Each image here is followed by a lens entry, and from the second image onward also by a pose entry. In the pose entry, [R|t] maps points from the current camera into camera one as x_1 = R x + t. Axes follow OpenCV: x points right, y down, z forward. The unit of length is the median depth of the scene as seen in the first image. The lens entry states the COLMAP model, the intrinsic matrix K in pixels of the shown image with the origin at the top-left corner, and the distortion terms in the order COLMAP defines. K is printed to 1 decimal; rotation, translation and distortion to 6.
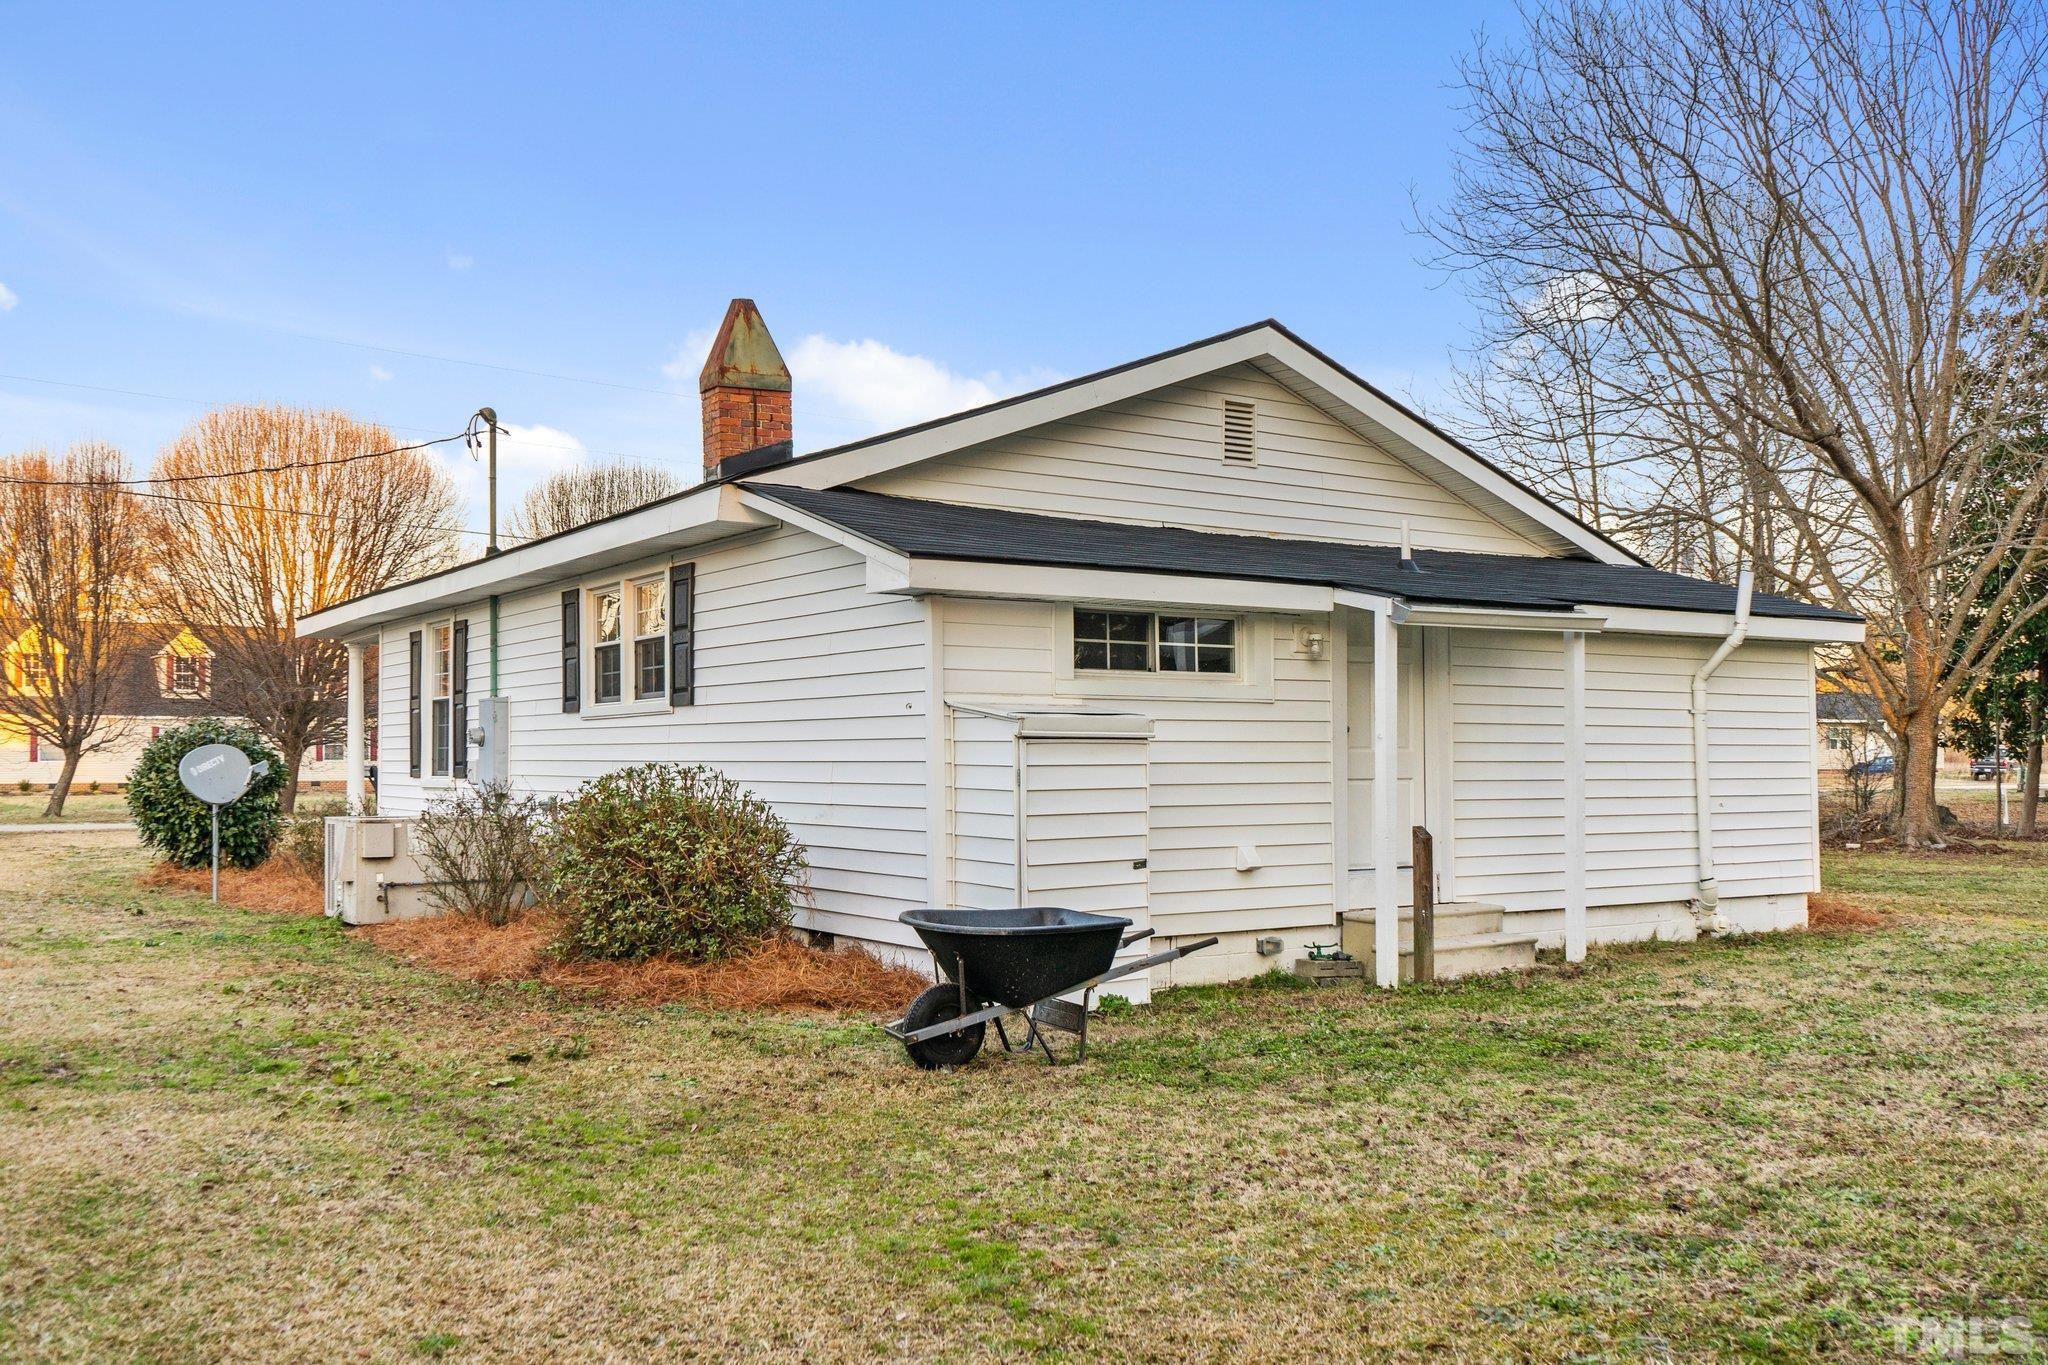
lens RADIAL K [[1824.9, 0, 1024.0], [0, 1824.9, 682.5], [0, 0, 1]] dist [0.001066, 0.001145]
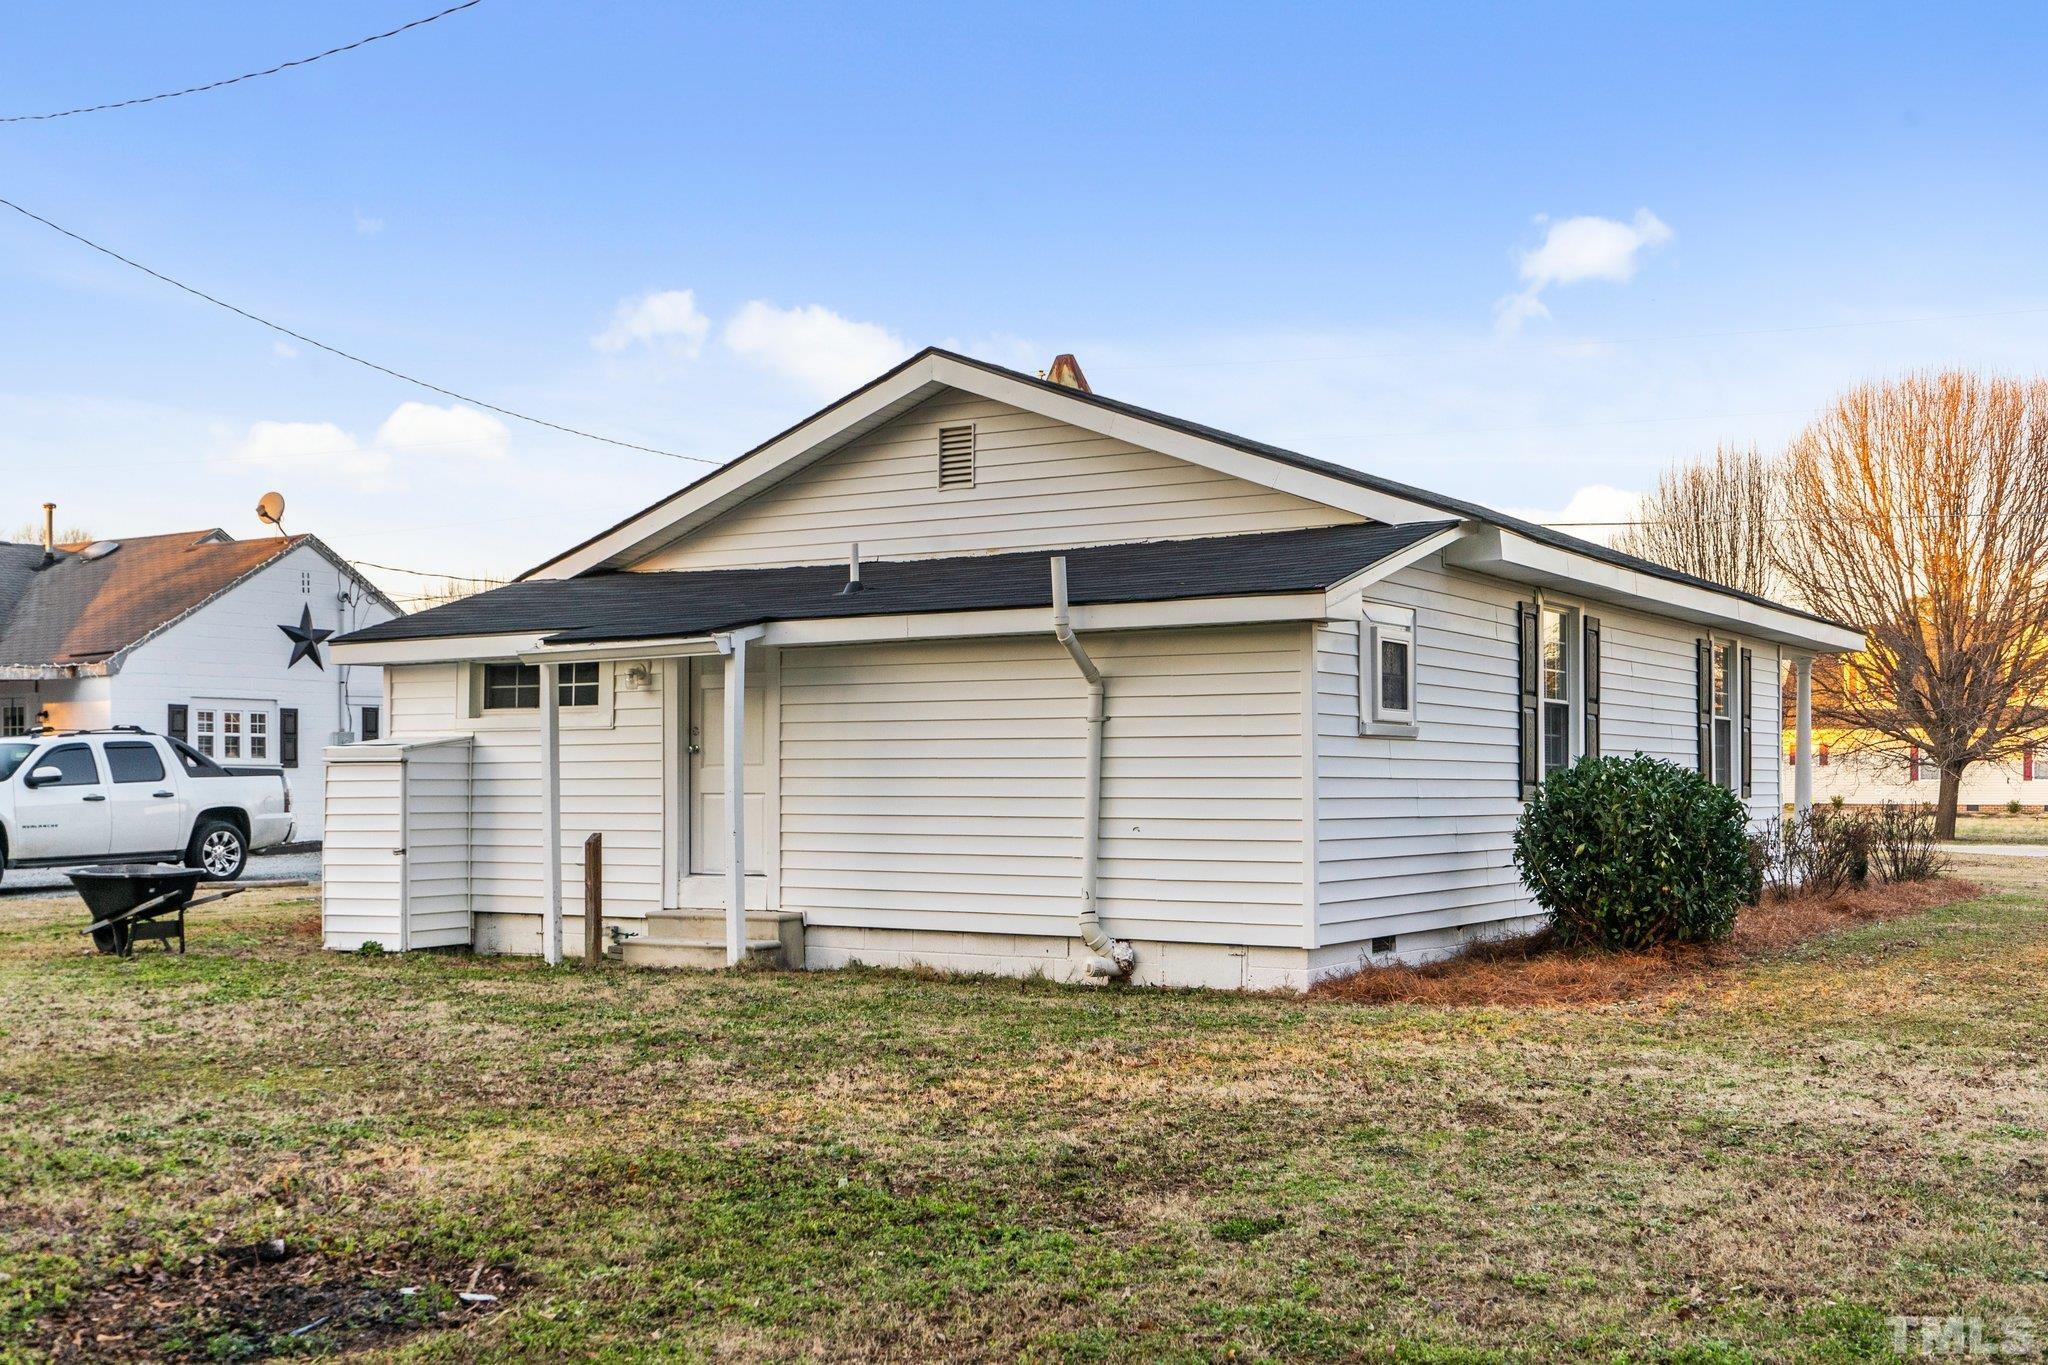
lens RADIAL K [[2159.6, 0, 1024.0], [0, 2159.6, 682.5], [0, 0, 1]] dist [-0.004318, -0.000689]
pose [[0.415497, -0.042005, -0.908624, 1.254104], [0.039886, 0.998814, -0.027935, 0.025479], [0.908720, -0.024635, 0.416680, 0.536956]]
